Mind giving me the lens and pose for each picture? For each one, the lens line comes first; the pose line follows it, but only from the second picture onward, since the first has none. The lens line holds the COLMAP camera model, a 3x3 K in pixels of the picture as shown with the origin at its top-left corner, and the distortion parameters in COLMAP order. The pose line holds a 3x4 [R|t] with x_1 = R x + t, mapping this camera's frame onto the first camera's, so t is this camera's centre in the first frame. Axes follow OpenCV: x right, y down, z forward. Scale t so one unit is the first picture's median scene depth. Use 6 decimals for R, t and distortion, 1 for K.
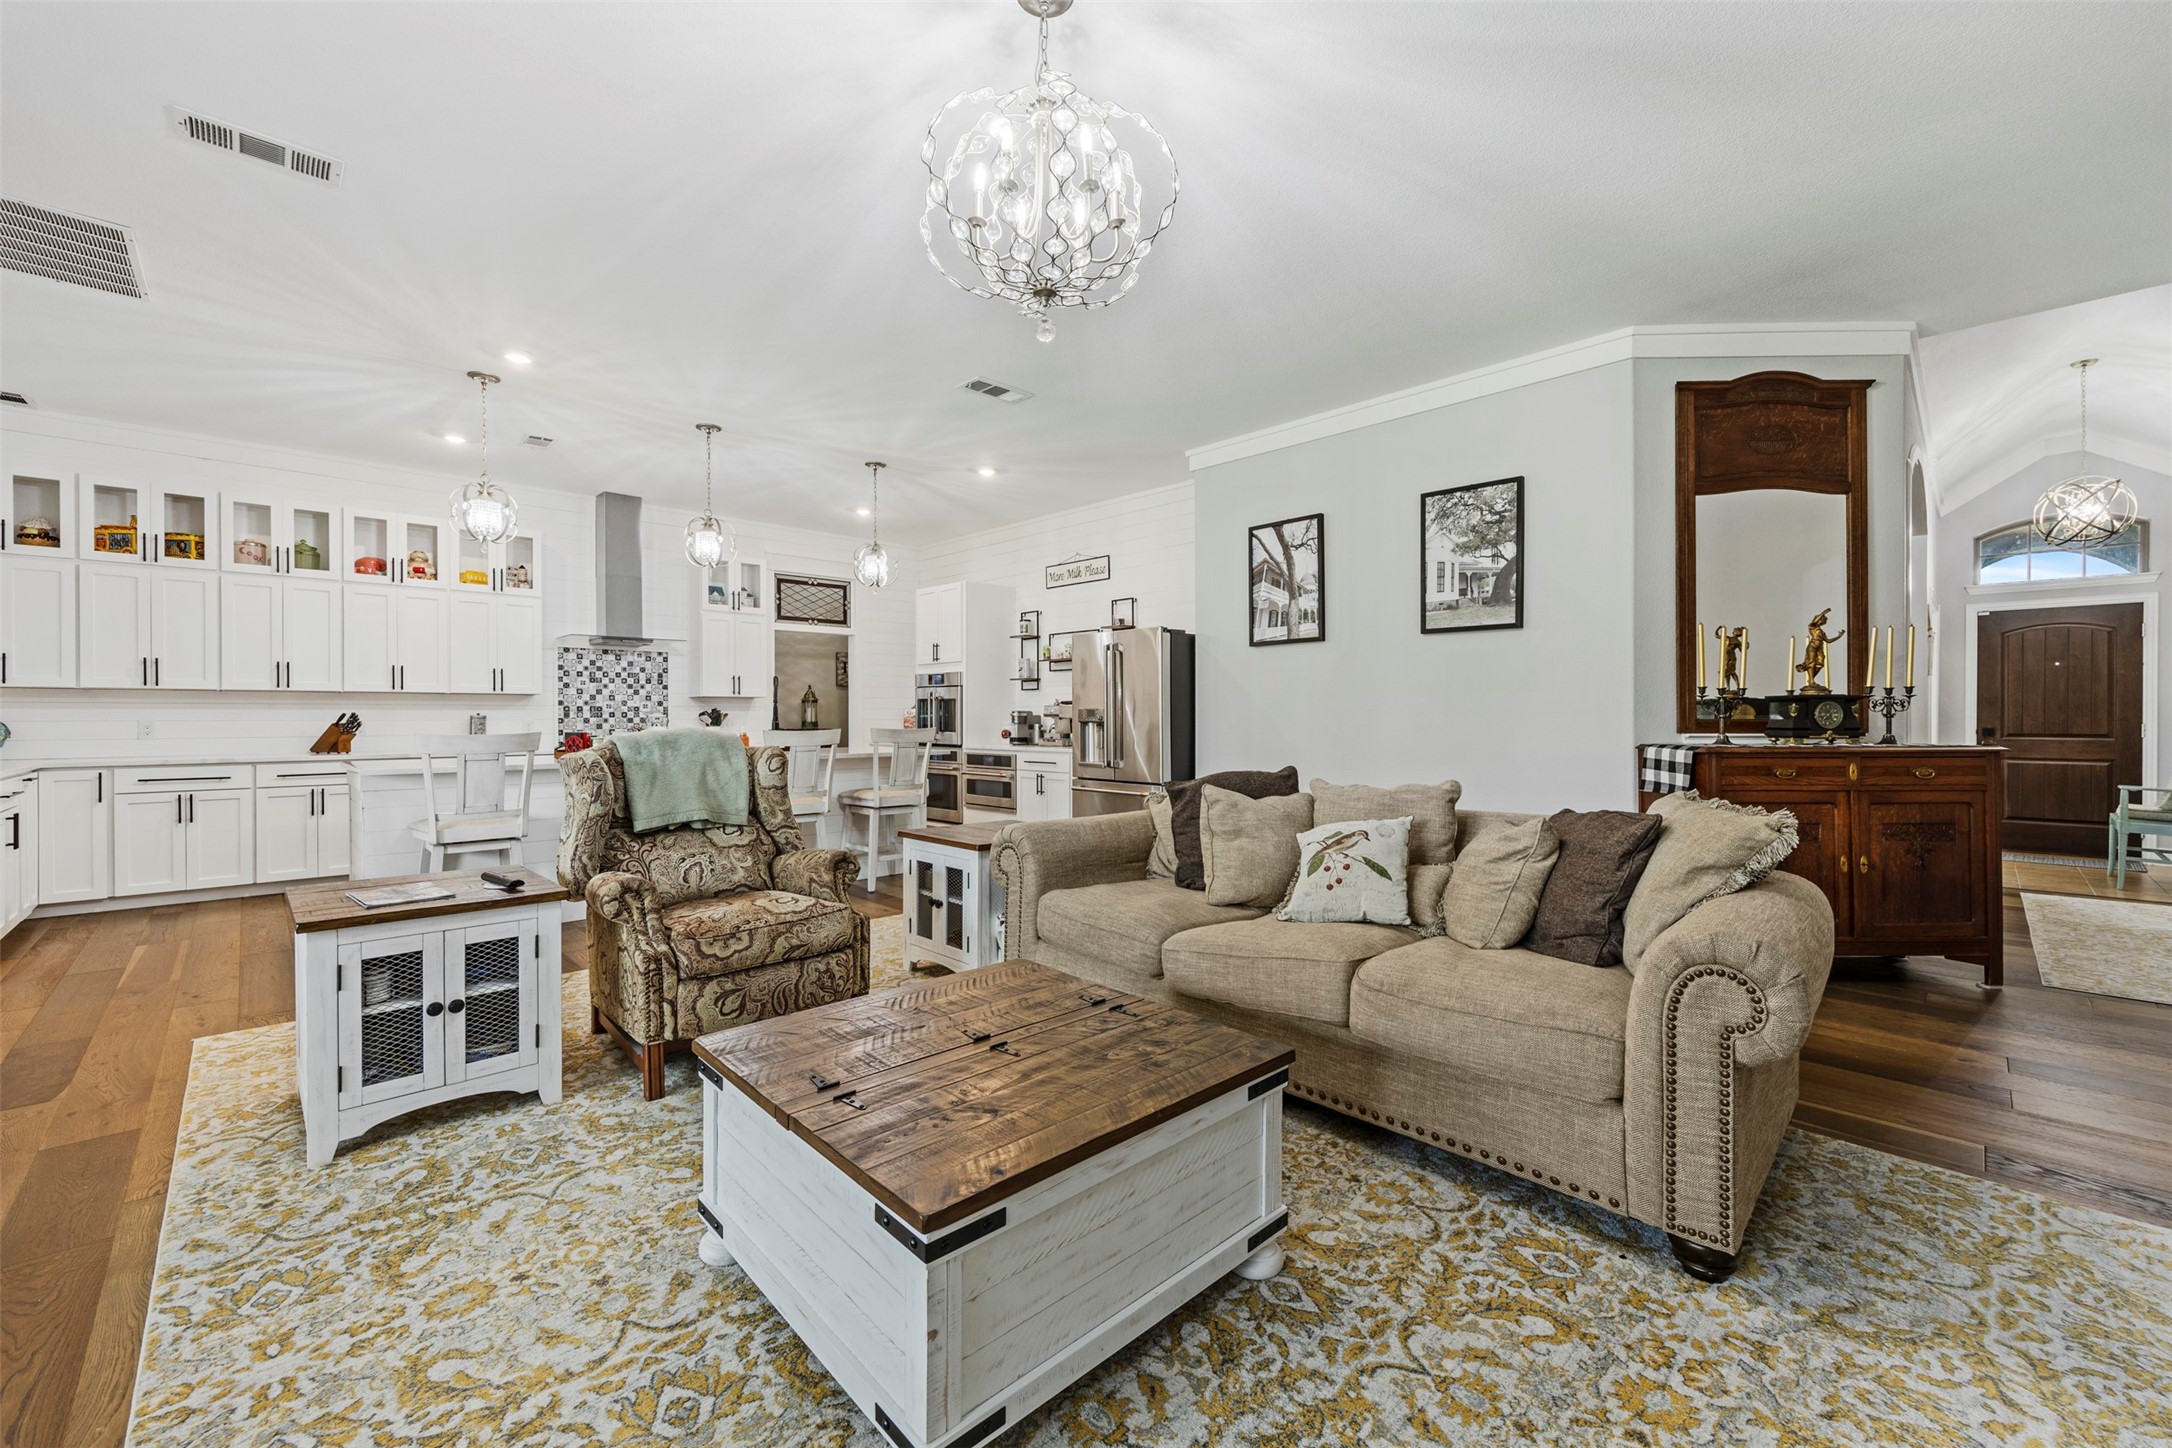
lens RADIAL K [[859.5, 0, 1076.6], [0, 859.5, 721.6], [0, 0, 1]] dist [-0.000889, -0.000123]
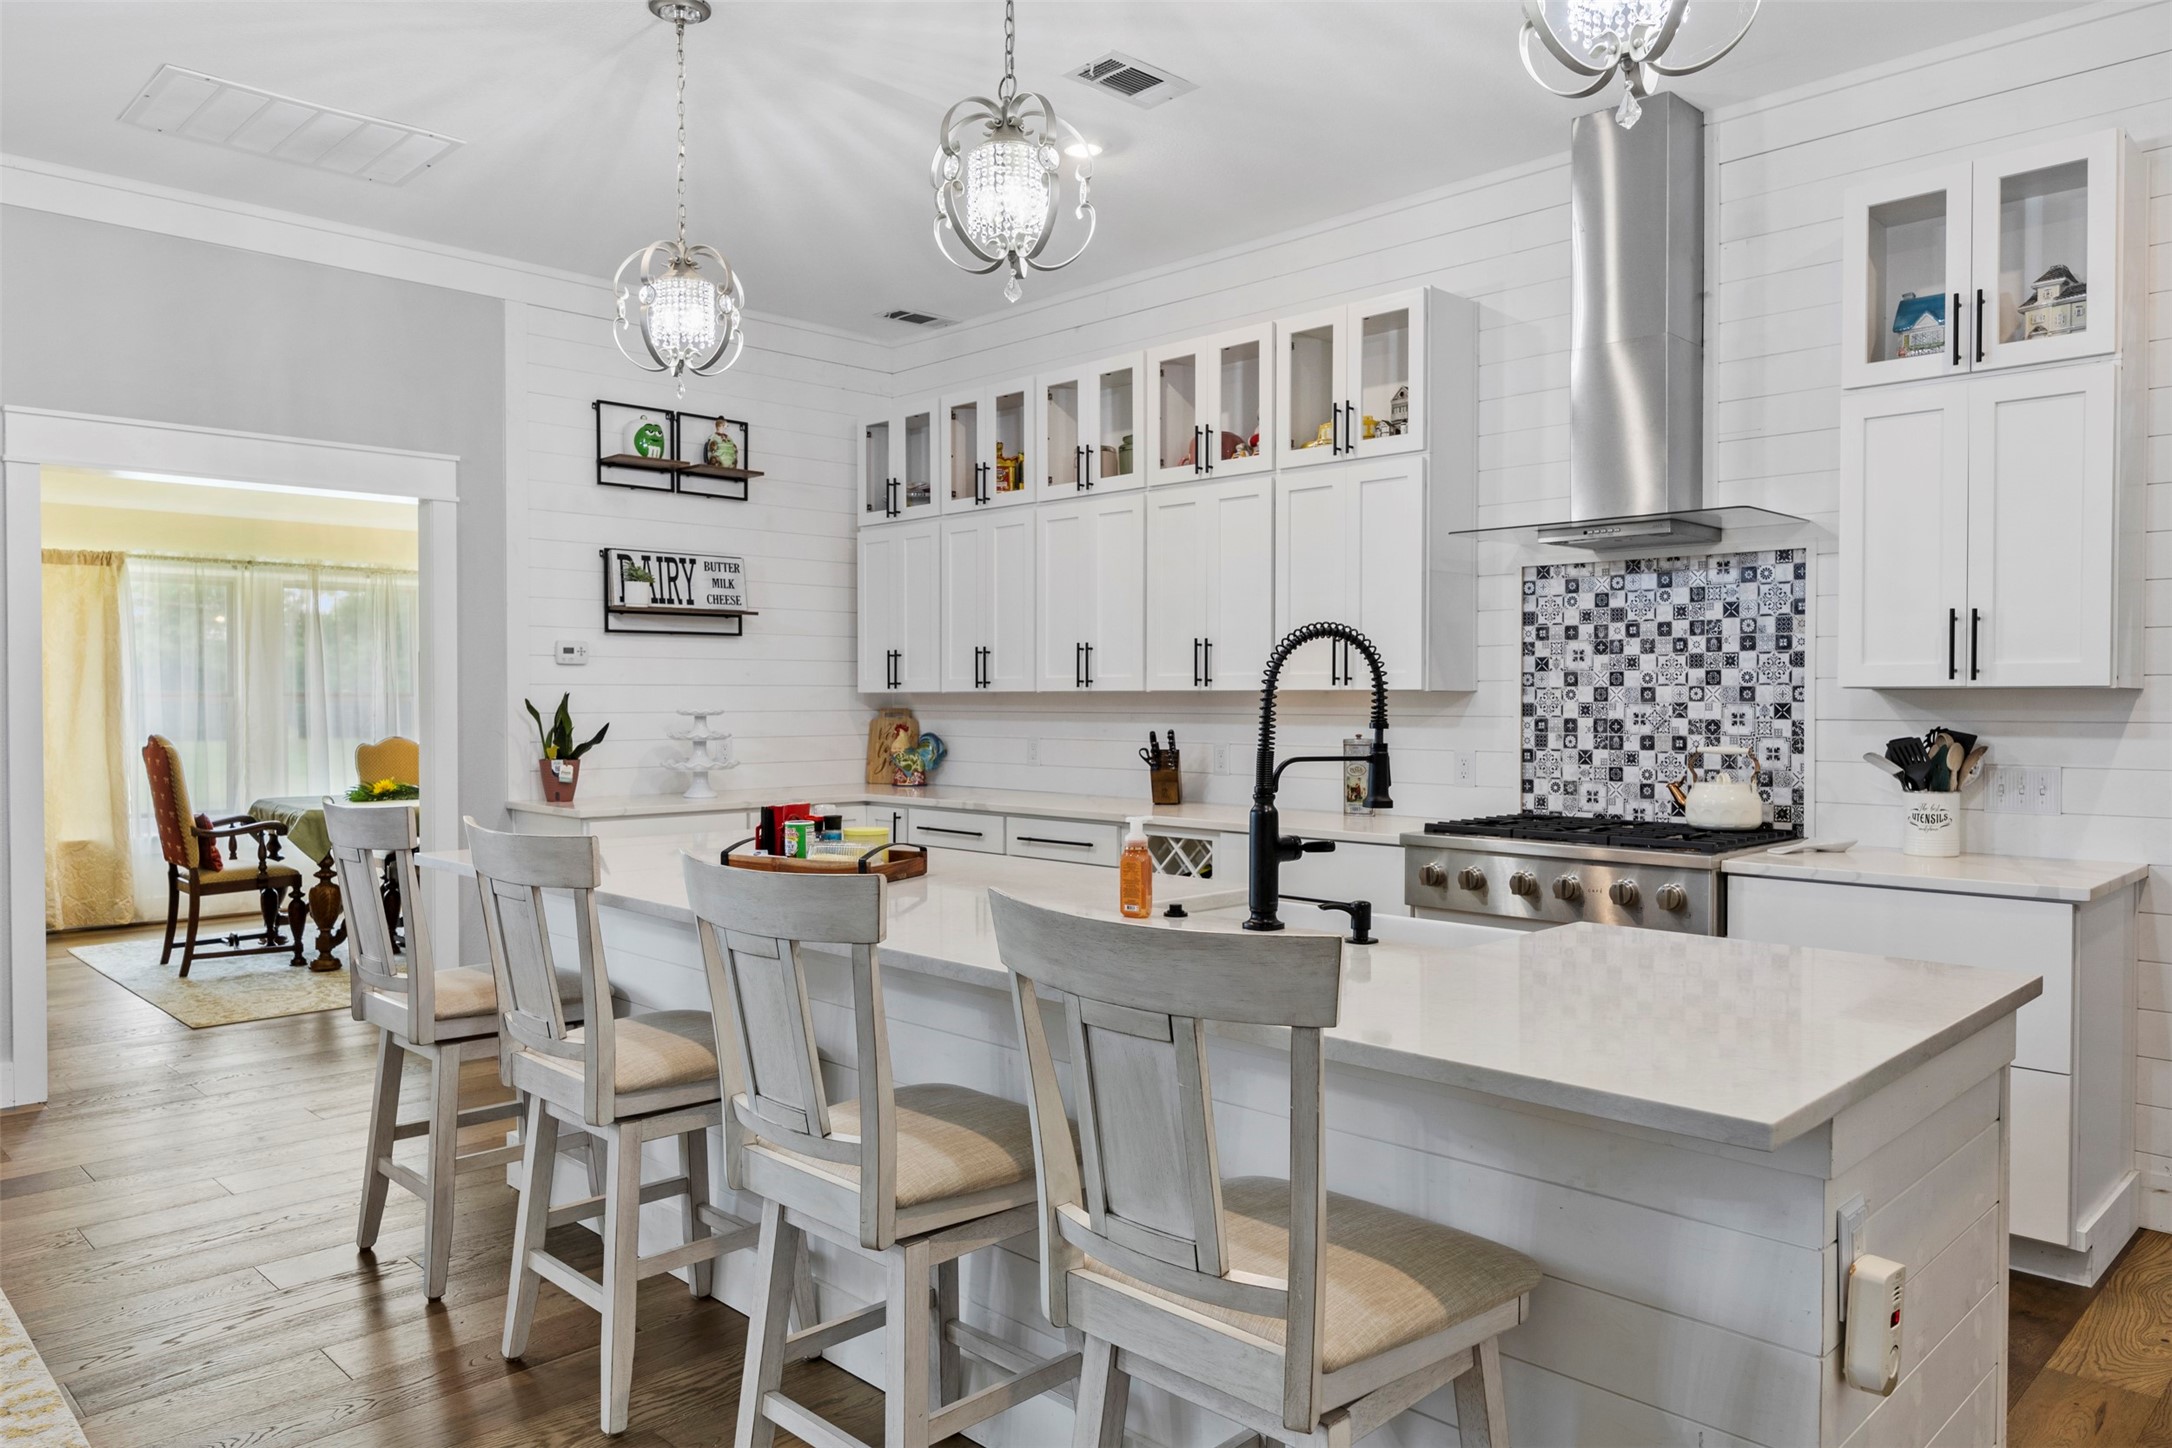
lens RADIAL K [[1396.7, 0, 1086.0], [0, 1396.7, 724.0], [0, 0, 1]] dist [-0.031578, 0.000487]
pose [[0.039859, 0.020173, -0.999002, 0.029044], [-0.005725, 0.999784, 0.019960, -0.033020], [0.999189, 0.004924, 0.039966, 0.954317]]
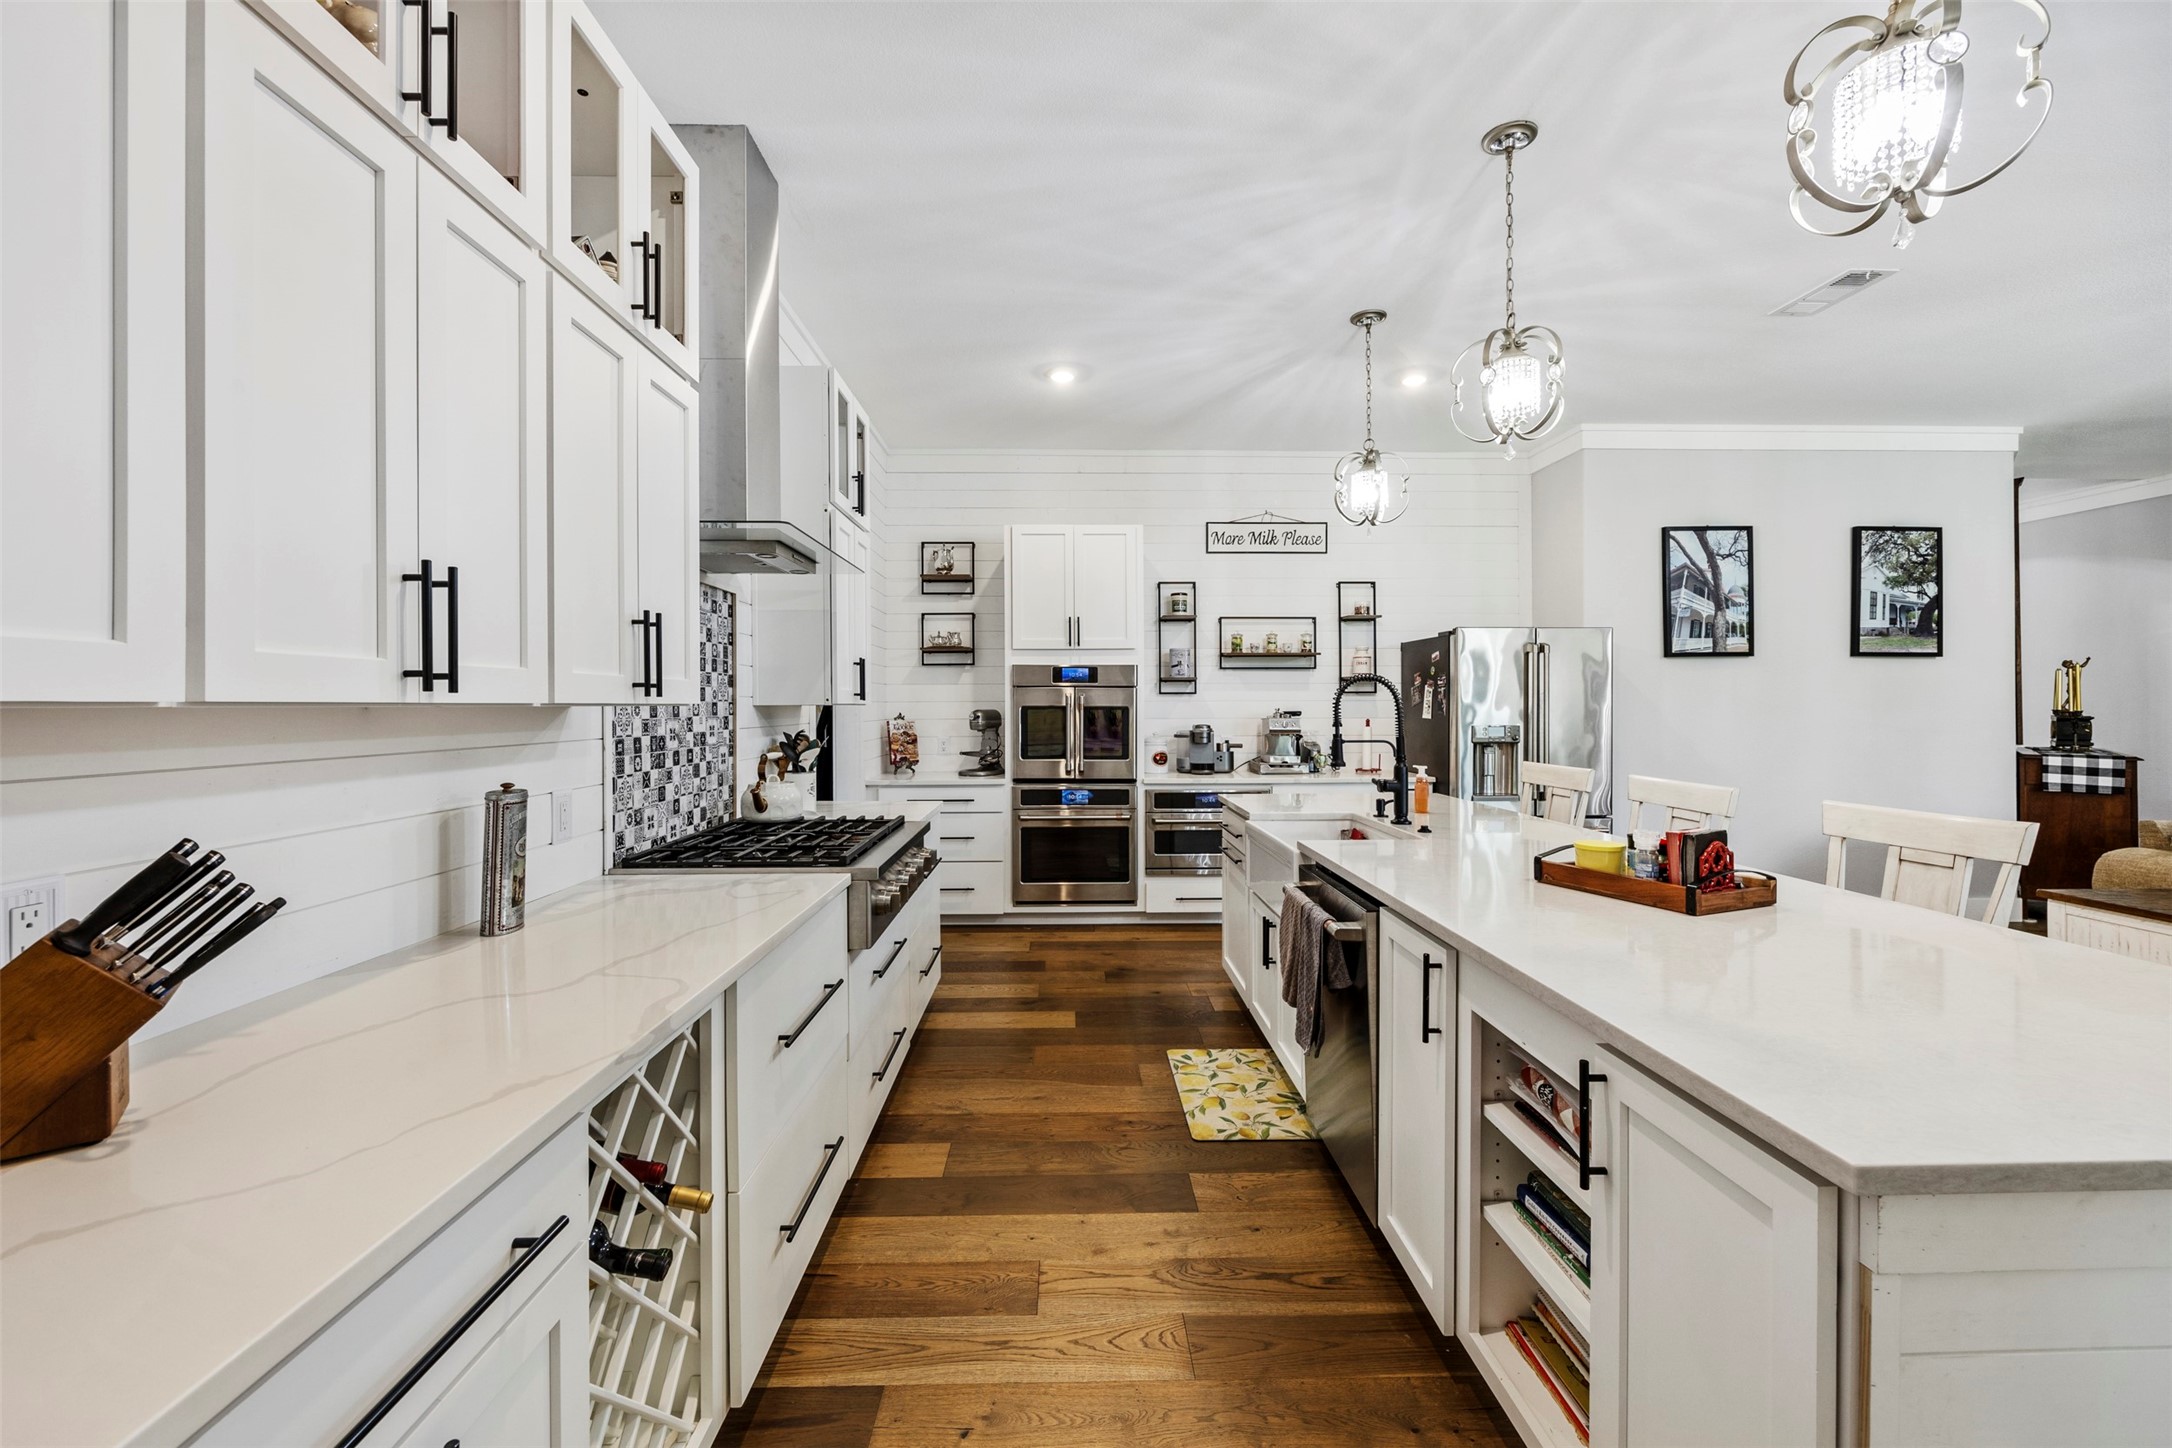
lens RADIAL K [[877.8, 0, 1082.0], [0, 877.8, 705.5], [0, 0, 1]] dist [-0.001454, -0.000015]
pose [[0.678129, -0.001044, 0.734942, -0.889521], [0.006360, 0.999970, -0.004448, -0.034626], [-0.734915, 0.007690, 0.678115, 0.808495]]
